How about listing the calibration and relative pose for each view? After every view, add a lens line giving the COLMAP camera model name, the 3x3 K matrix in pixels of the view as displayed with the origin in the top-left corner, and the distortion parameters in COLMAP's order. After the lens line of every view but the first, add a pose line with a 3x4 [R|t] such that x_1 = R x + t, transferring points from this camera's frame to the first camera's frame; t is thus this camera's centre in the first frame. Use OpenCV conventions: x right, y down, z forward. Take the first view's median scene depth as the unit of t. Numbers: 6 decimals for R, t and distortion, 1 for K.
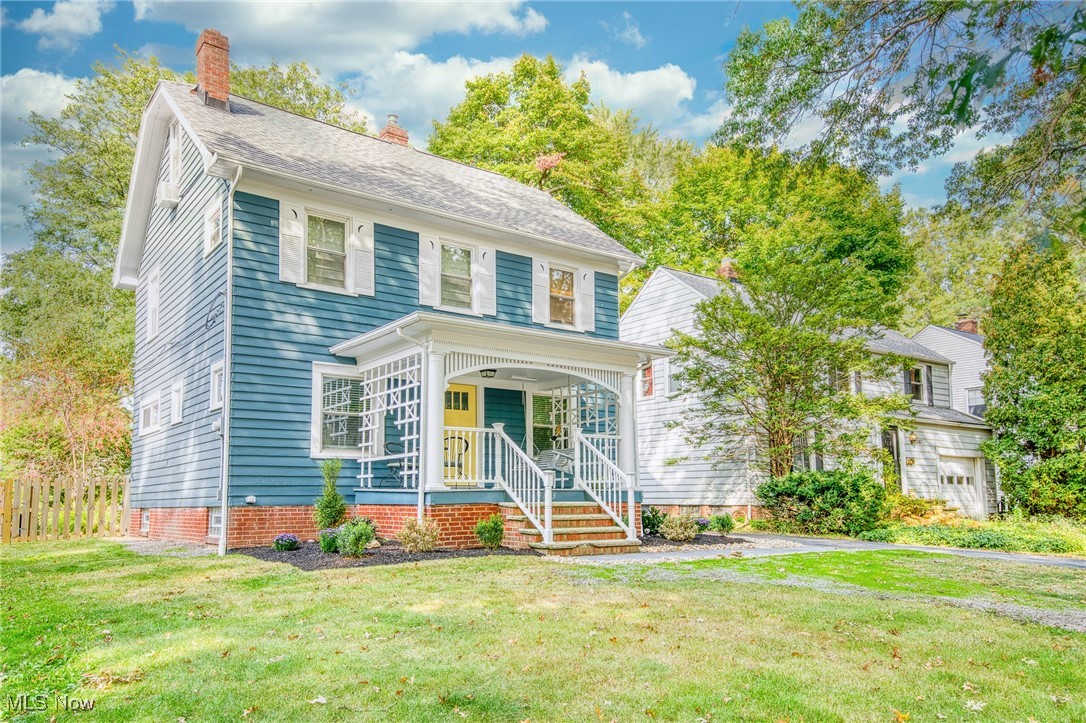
lens RADIAL K [[776.0, 0, 541.6], [0, 776.0, 414.8], [0, 0, 1]] dist [0.129796, 0.000845]
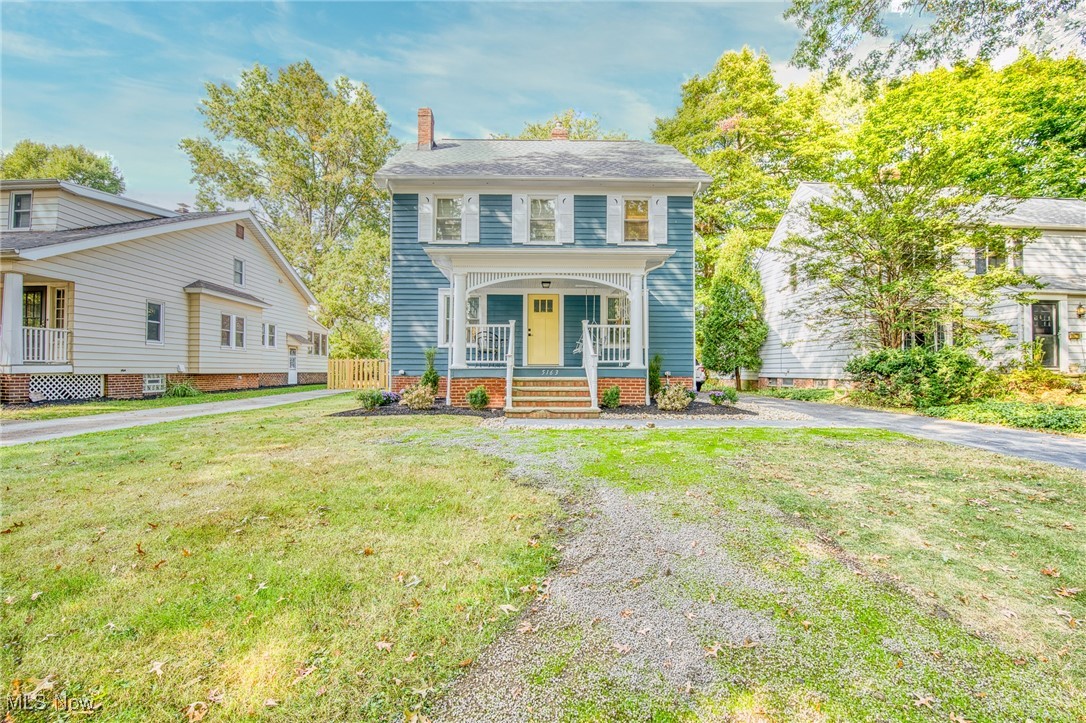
lens RADIAL K [[460.4, 0, 543.0], [0, 460.4, 361.5], [0, 0, 1]] dist [-0.026782, -0.000553]
pose [[0.823485, -0.004888, -0.567317, 0.367198], [0.055258, 0.995899, 0.071630, 0.022818], [0.564640, -0.090335, 0.820379, 0.281196]]
